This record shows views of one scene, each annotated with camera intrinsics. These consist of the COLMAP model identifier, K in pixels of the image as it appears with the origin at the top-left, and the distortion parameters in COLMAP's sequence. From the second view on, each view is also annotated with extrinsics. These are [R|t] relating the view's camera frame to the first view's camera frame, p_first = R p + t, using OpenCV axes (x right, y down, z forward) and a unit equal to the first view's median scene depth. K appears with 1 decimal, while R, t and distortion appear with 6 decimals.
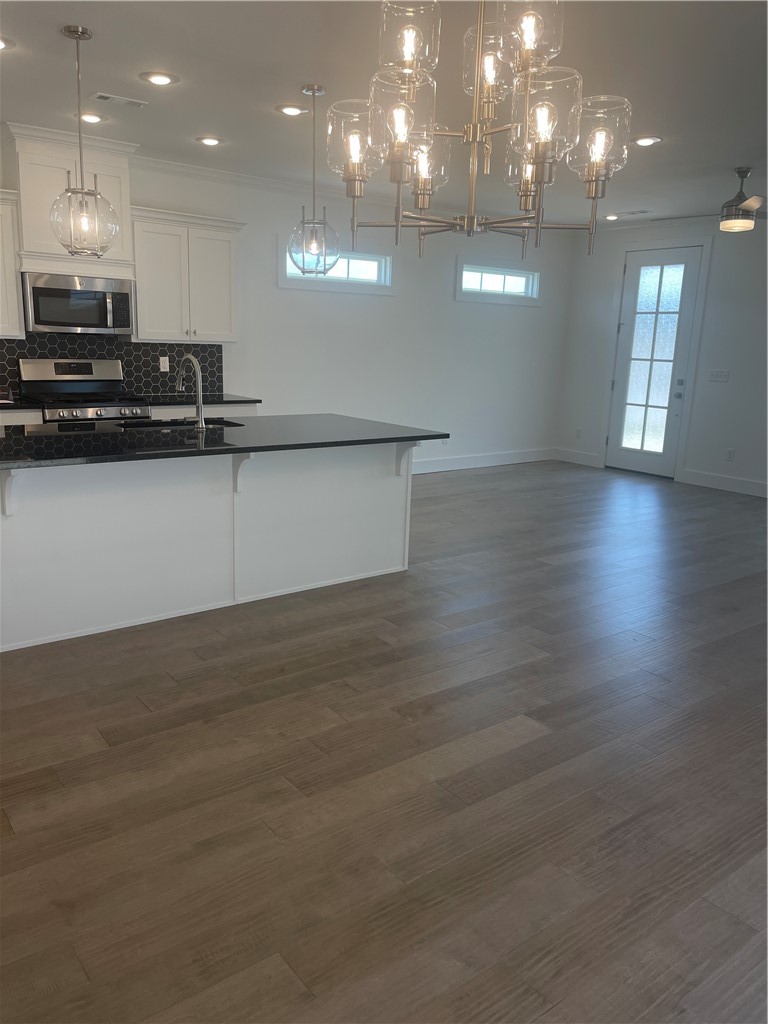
lens RADIAL K [[789.2, 0, 384.0], [0, 789.2, 512.0], [0, 0, 1]] dist [-0.003633, -0.003688]
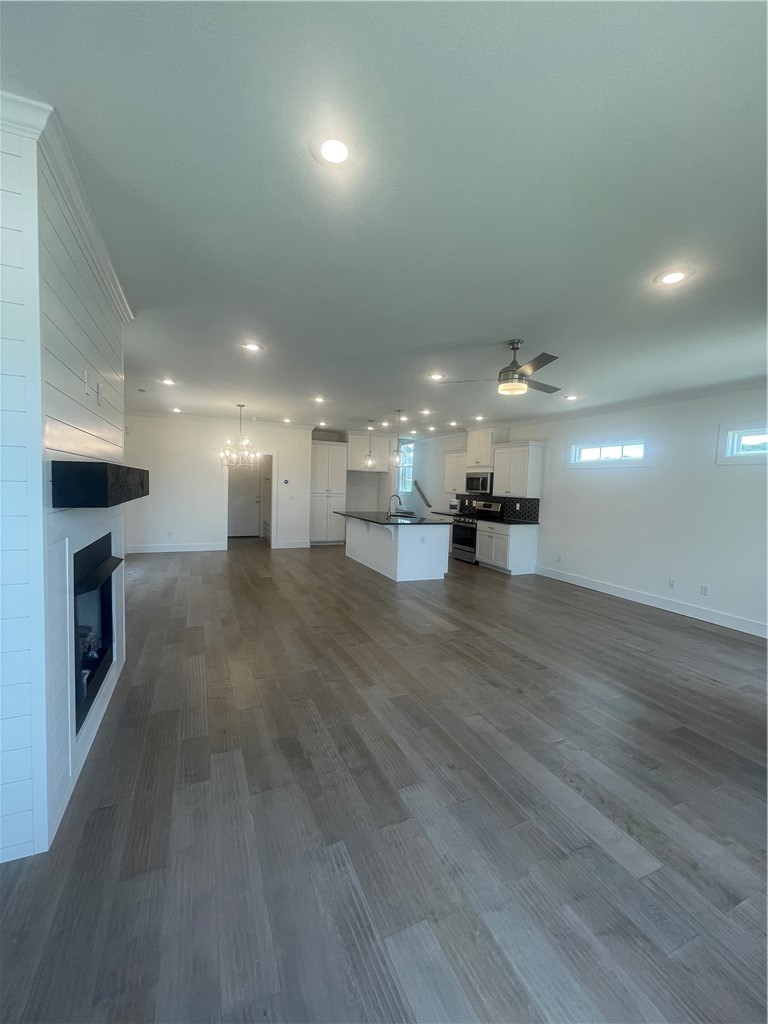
lens RADIAL K [[414.0, 0, 380.1], [0, 414.0, 508.3], [0, 0, 1]] dist [0.000682, -0.000451]
pose [[-0.236952, 0.015165, -0.971403, 0.932565], [-0.251475, 0.964843, 0.076405, -0.166550], [0.938410, 0.262388, -0.224808, 0.858227]]
